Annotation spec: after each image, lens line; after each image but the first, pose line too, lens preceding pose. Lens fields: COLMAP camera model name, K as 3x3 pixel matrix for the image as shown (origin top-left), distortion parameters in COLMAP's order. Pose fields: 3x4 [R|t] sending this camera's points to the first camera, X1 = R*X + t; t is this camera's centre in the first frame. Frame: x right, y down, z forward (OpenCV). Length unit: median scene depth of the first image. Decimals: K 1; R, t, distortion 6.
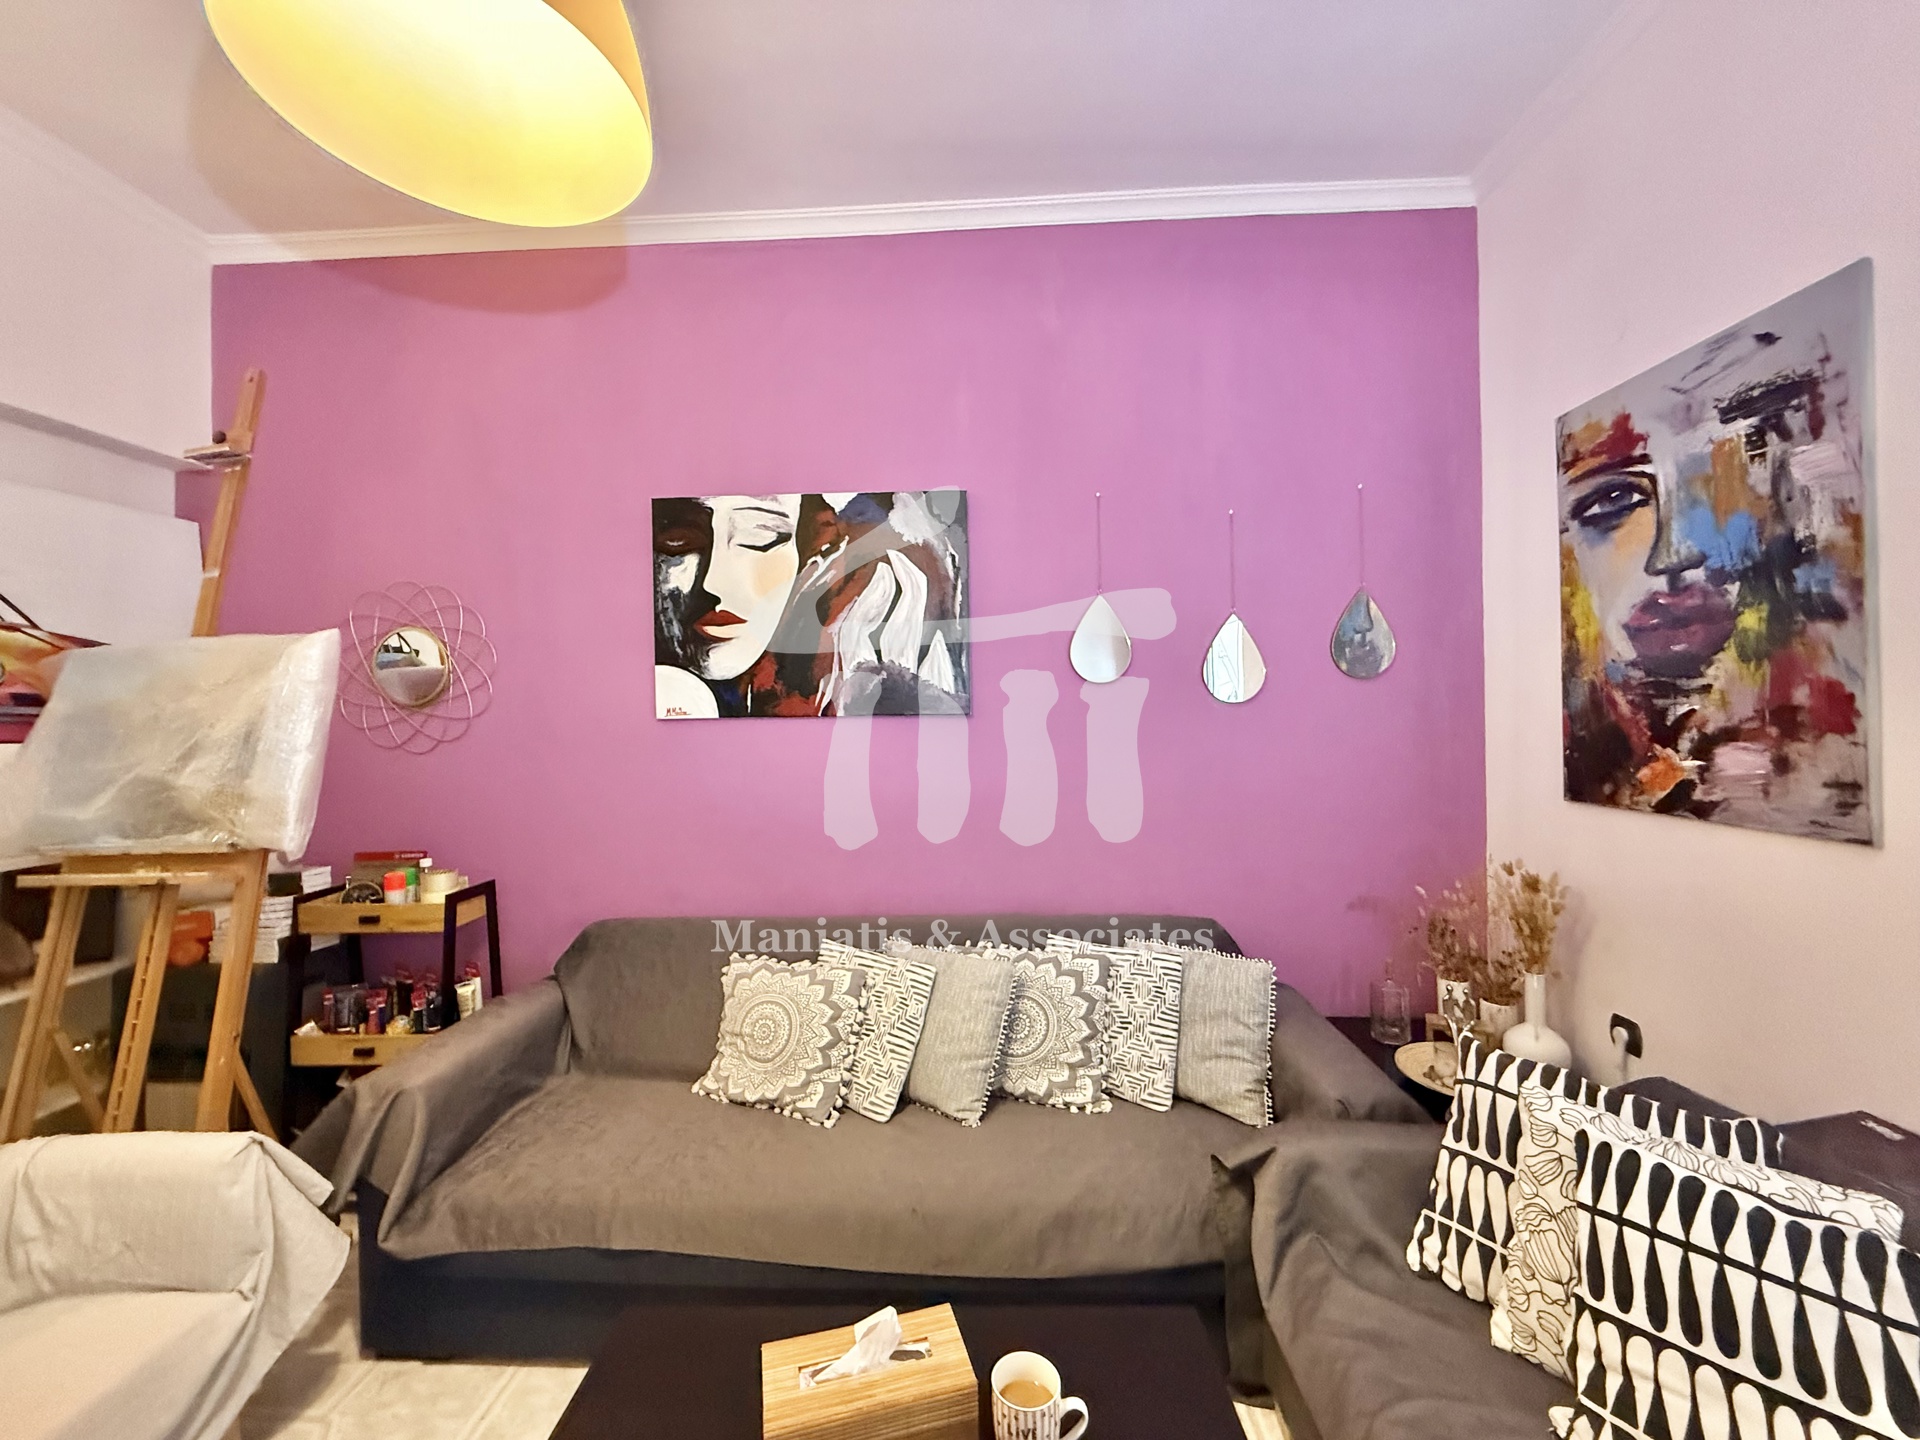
lens RADIAL K [[764.4, 0, 960.7], [0, 764.4, 718.5], [0, 0, 1]] dist [0.000108, 0.000340]
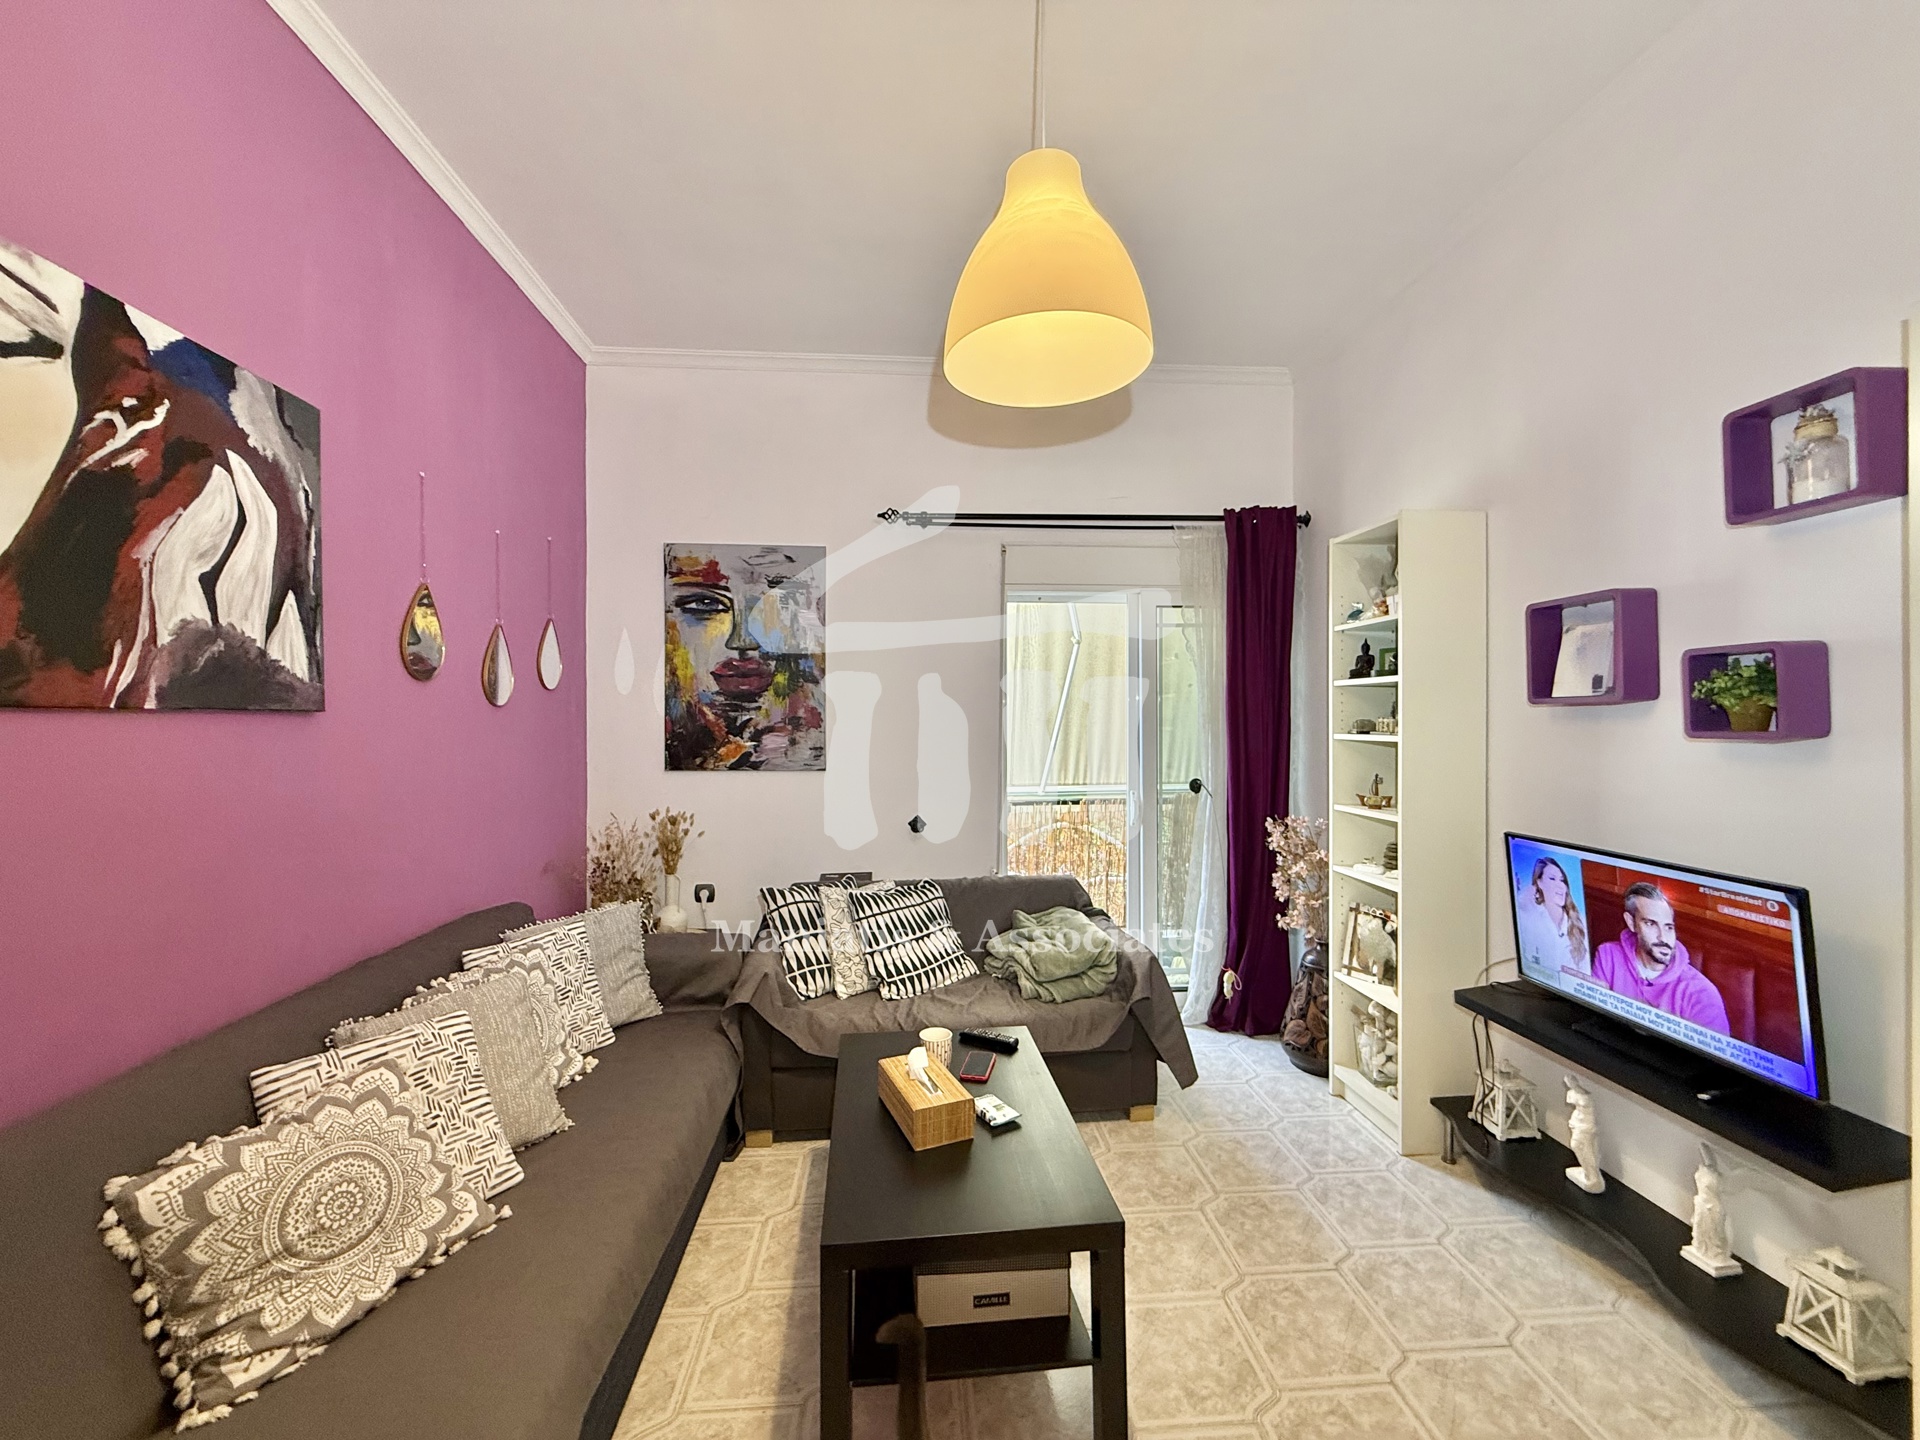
lens RADIAL K [[764.4, 0, 955.2], [0, 764.4, 718.5], [0, 0, 1]] dist [-0.000848, 0.000249]
pose [[-0.120898, 0.013432, 0.992574, -0.920545], [0.001532, 0.999910, -0.013344, 0.014506], [-0.992664, -0.000092, -0.120908, 0.550300]]
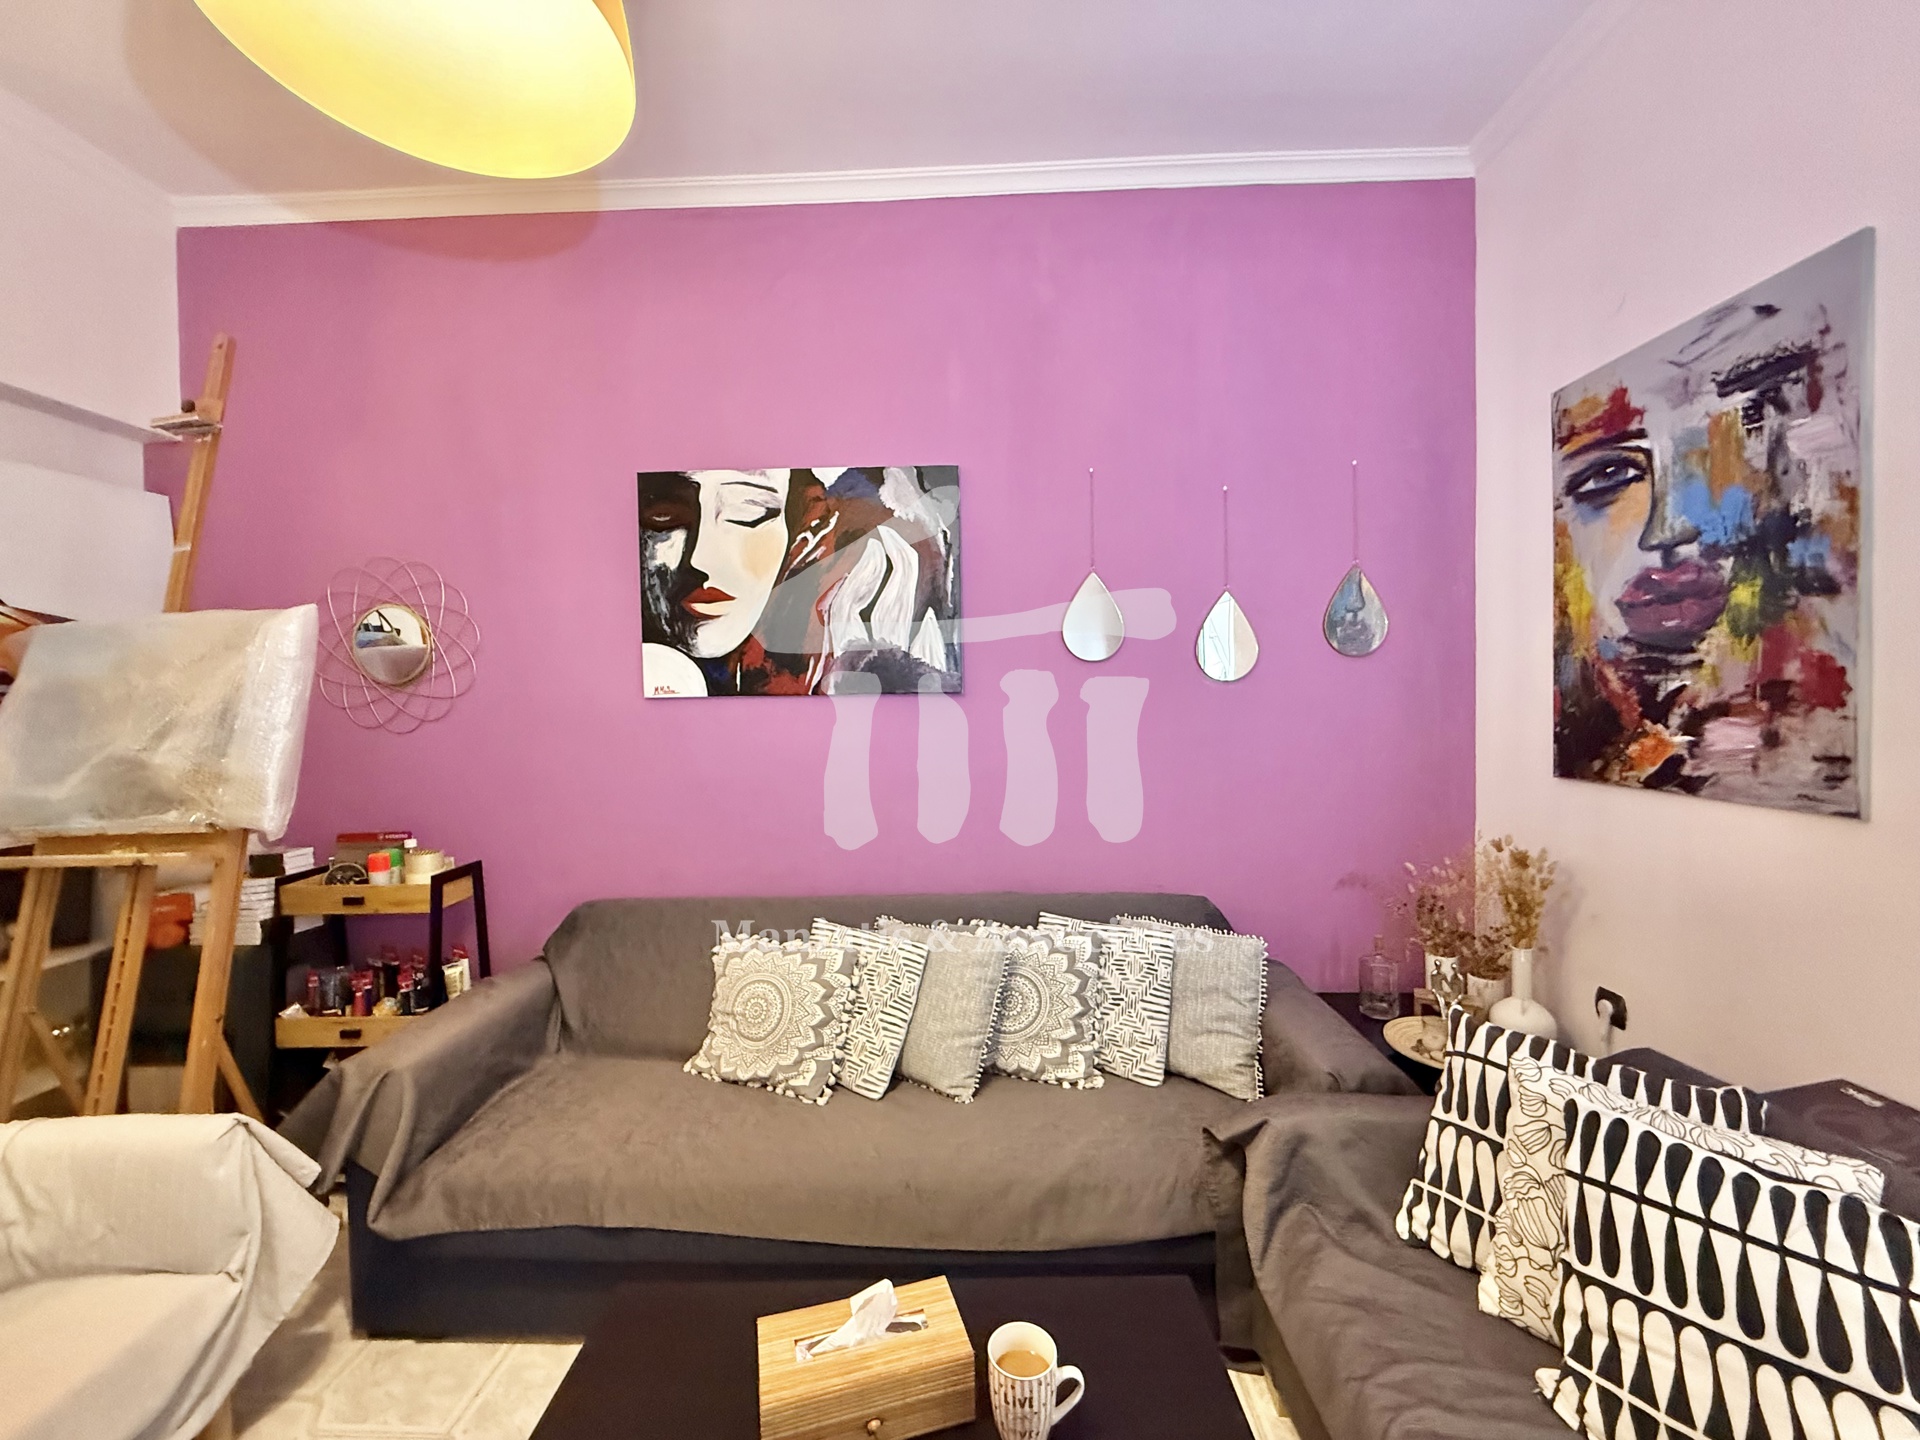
lens RADIAL K [[764.4, 0, 960.7], [0, 764.4, 718.5], [0, 0, 1]] dist [0.000108, 0.000340]
pose [[0.999893, -0.001081, 0.014567, -0.004465], [0.000757, 0.999752, 0.022247, 0.007003], [-0.014587, -0.022233, 0.999646, 0.008014]]
